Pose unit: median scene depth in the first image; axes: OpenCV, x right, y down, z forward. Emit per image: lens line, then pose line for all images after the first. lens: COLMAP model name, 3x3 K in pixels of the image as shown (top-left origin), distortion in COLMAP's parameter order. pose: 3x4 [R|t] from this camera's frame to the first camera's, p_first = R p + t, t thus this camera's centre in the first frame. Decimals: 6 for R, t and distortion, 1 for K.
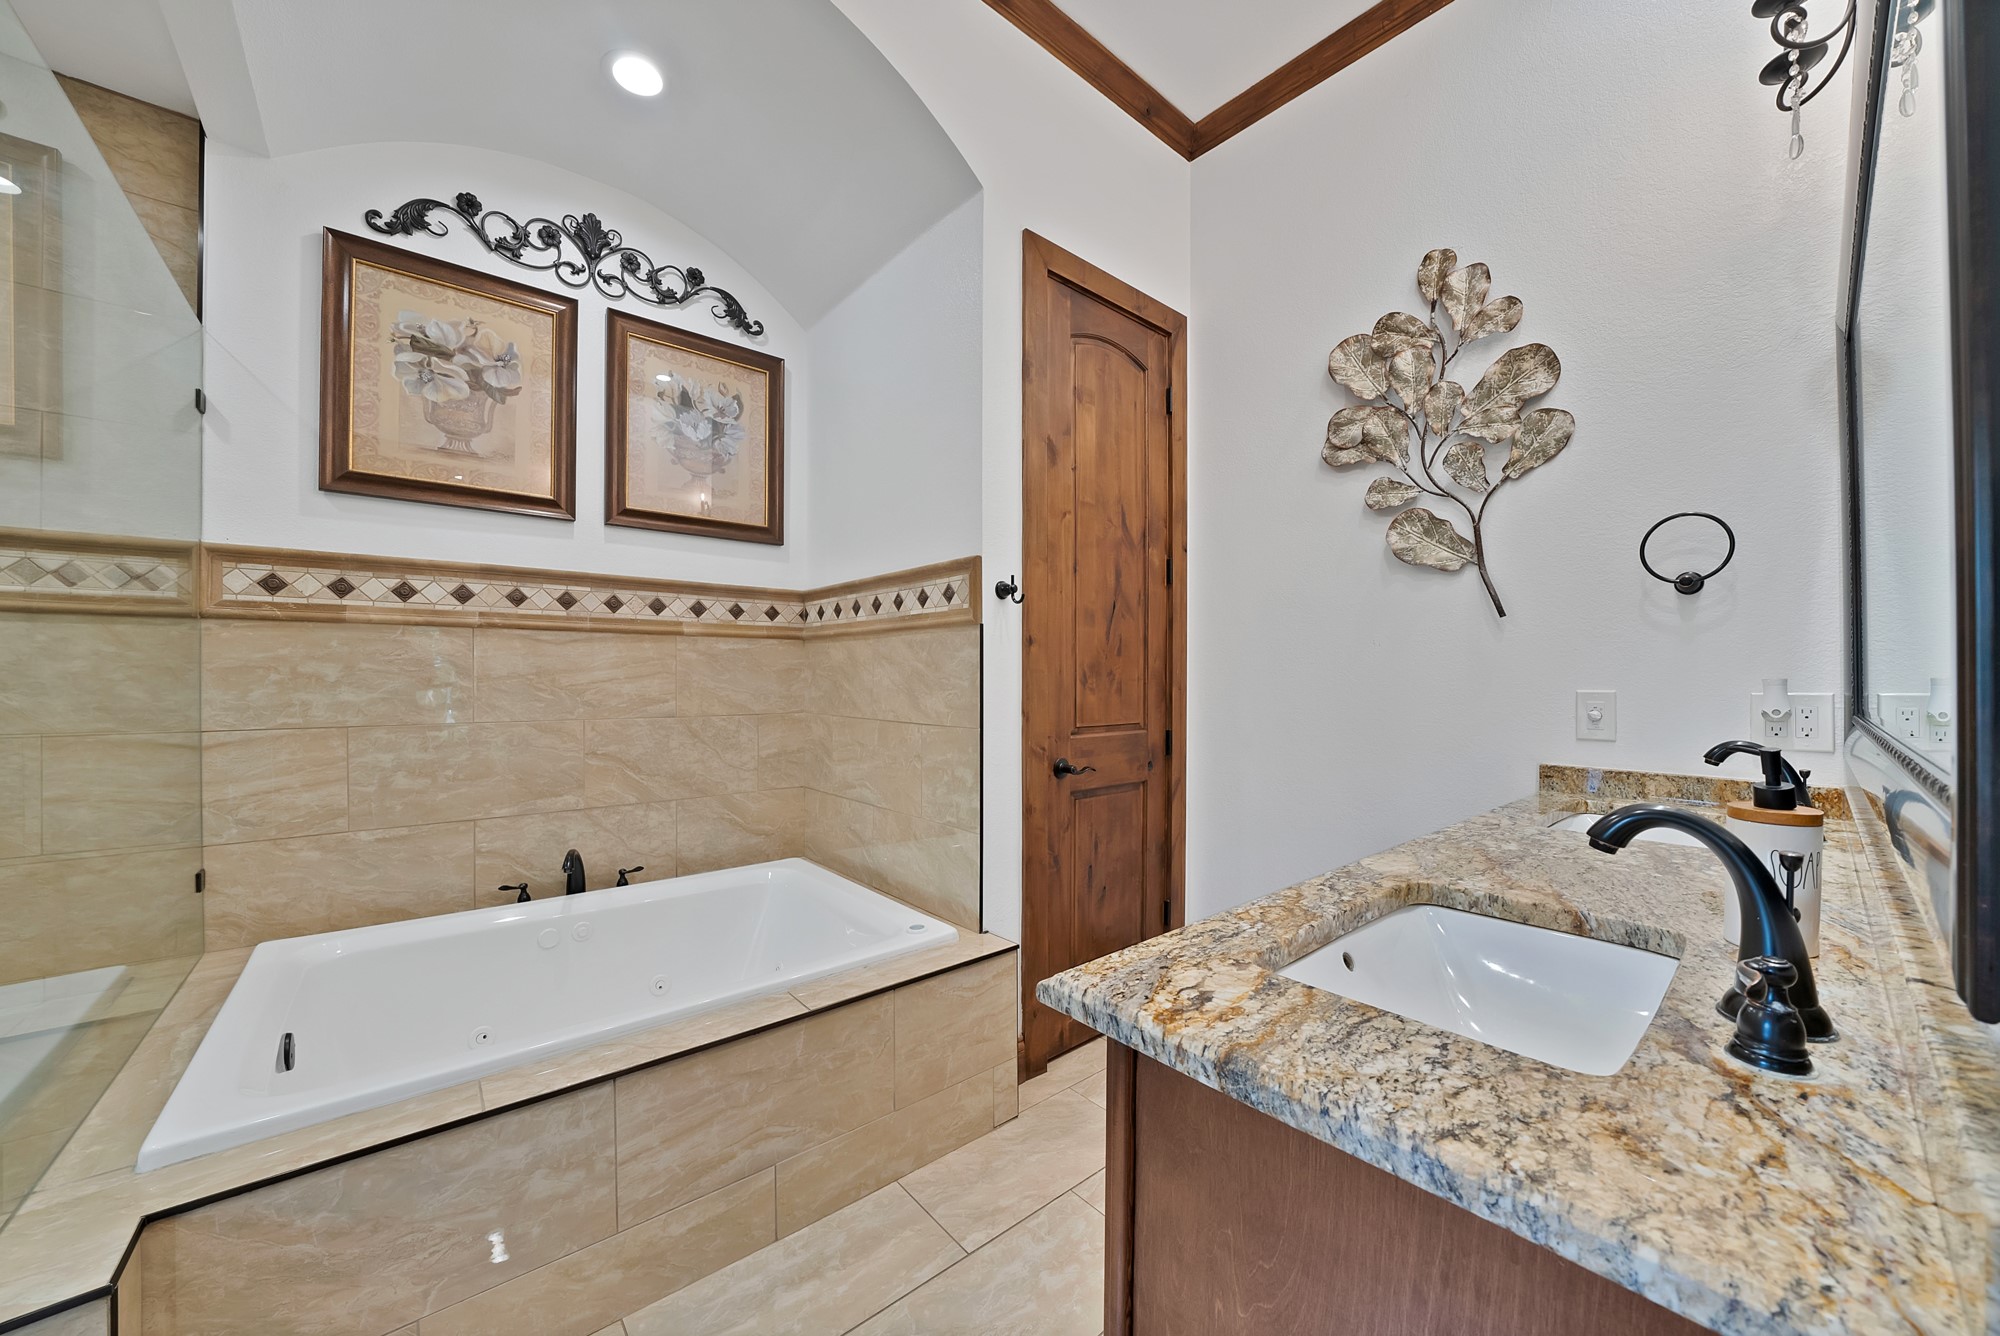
lens RADIAL K [[713.8, 0, 1001.5], [0, 713.8, 680.9], [0, 0, 1]] dist [-0.025346, 0.002186]
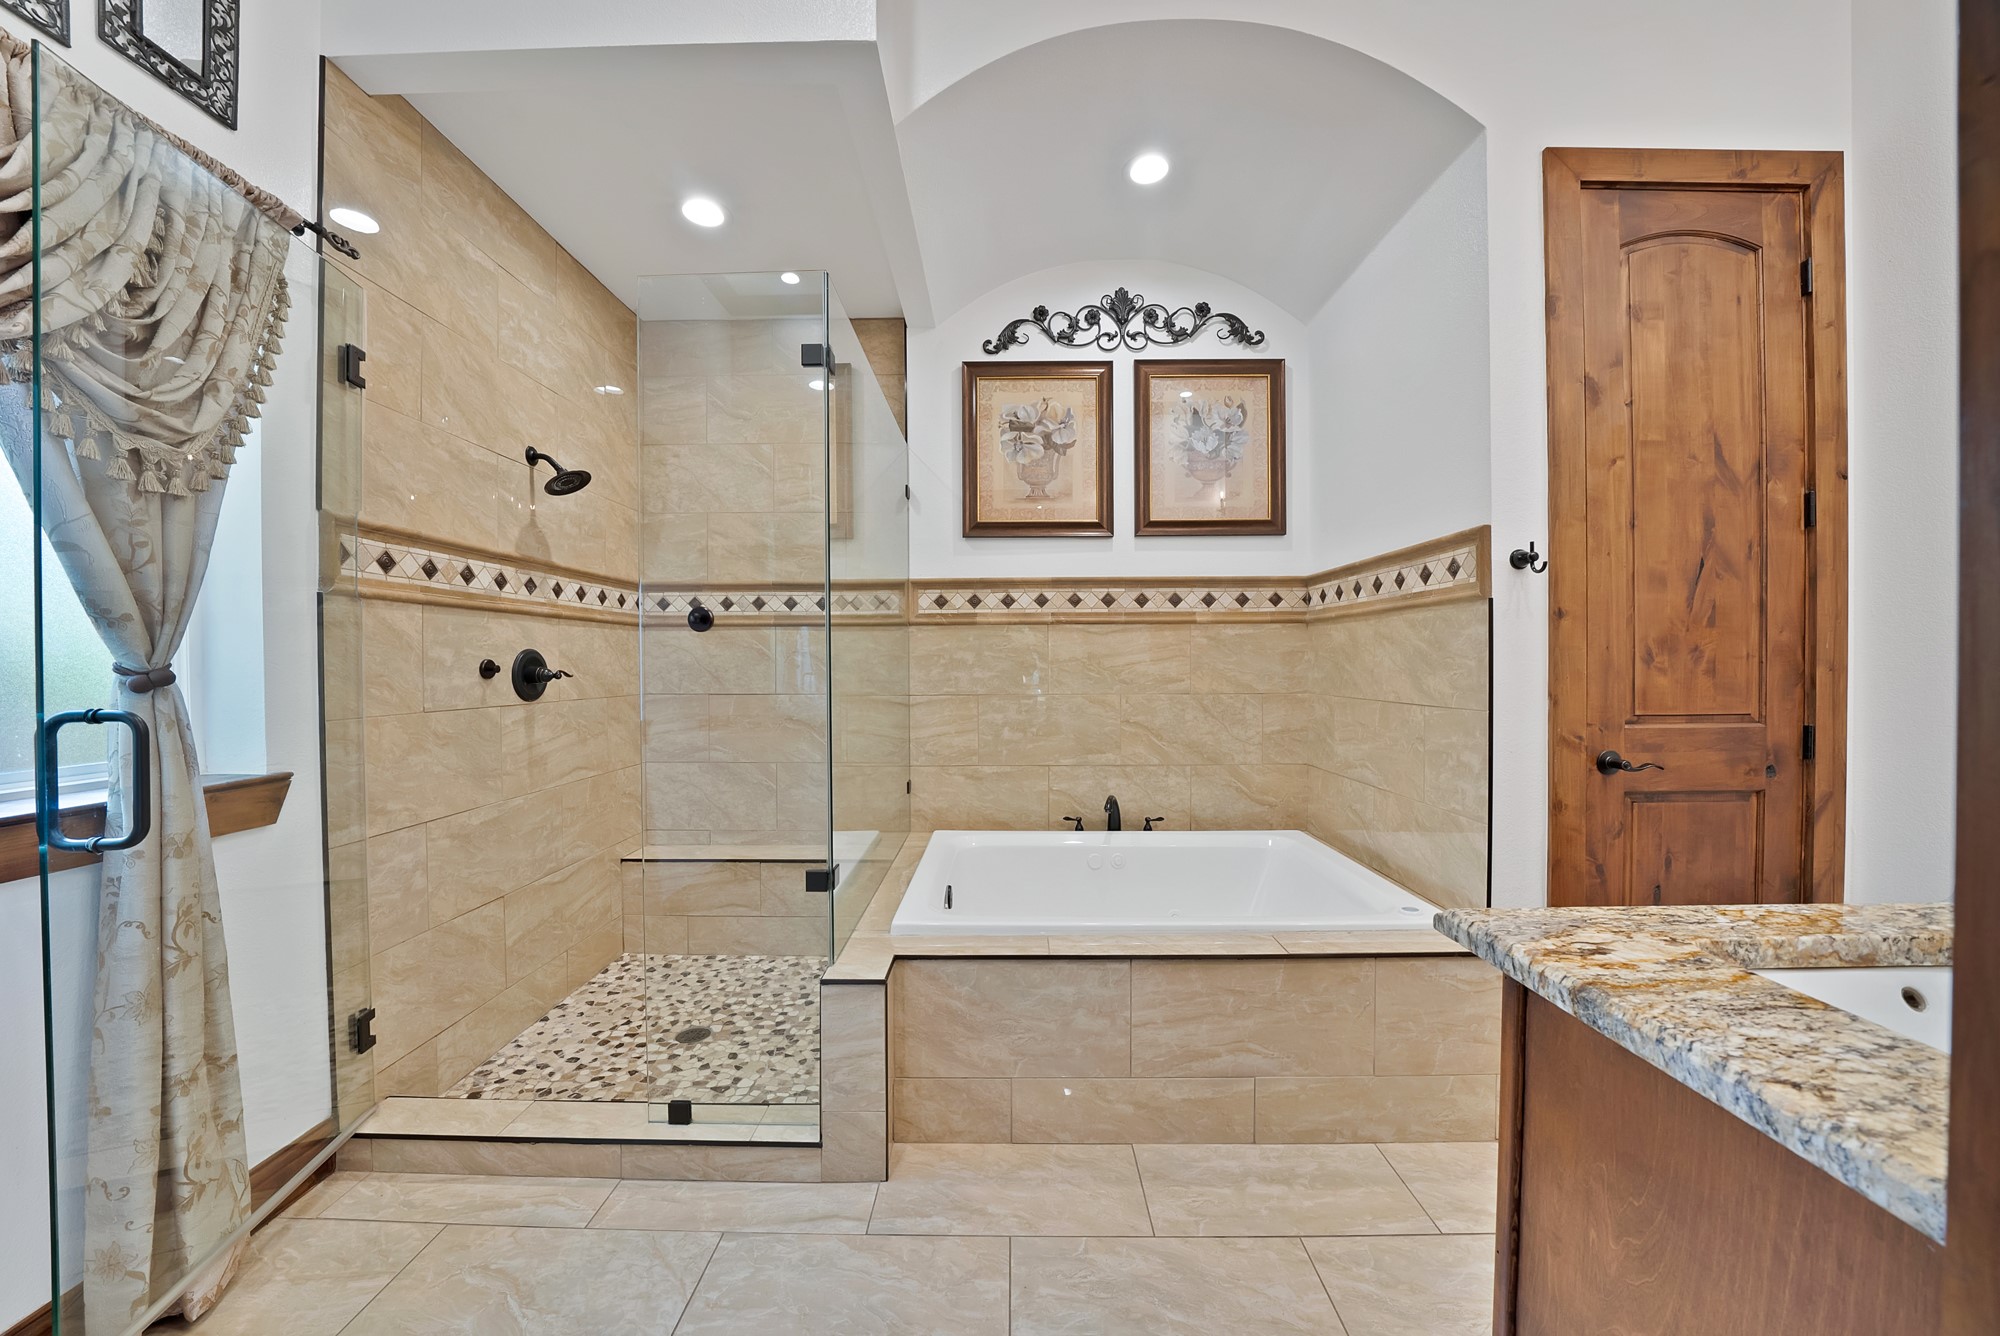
lens RADIAL K [[696.6, 0, 993.8], [0, 696.6, 675.8], [0, 0, 1]] dist [-0.021945, -0.000132]
pose [[0.748354, 0.006235, -0.663270, 0.073392], [0.003389, 0.999907, 0.013224, 0.006202], [0.663291, -0.012144, 0.748263, -0.088061]]
